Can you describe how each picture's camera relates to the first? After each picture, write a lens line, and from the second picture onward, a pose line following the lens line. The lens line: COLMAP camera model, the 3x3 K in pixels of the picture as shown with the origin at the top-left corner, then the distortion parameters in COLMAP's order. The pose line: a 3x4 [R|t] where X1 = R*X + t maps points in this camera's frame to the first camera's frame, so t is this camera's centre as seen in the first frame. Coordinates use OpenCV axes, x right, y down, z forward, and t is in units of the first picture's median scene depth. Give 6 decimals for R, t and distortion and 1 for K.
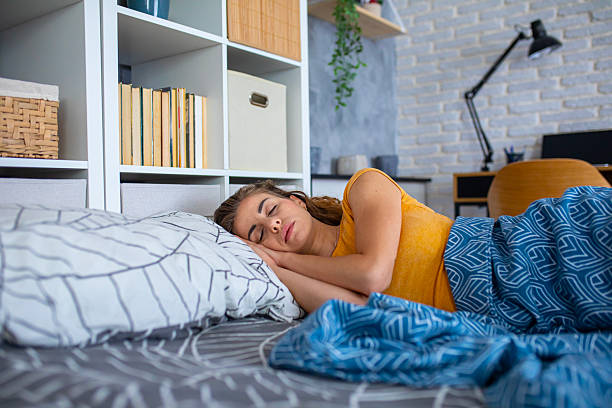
lens RADIAL K [[584.8, 0, 304.6], [0, 584.8, 195.2], [0, 0, 1]] dist [-0.028357, 0.001827]
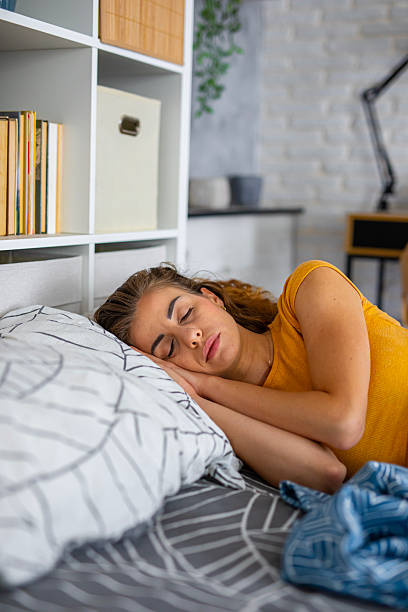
lens RADIAL K [[849.4, 0, 205.1], [0, 849.4, 313.9], [0, 0, 1]] dist [0.004389, -0.083073]
pose [[0.985035, 0.027781, 0.170099, -0.178861], [-0.052823, 0.988091, 0.144519, -0.108598], [-0.164059, -0.151341, 0.974772, -0.023038]]
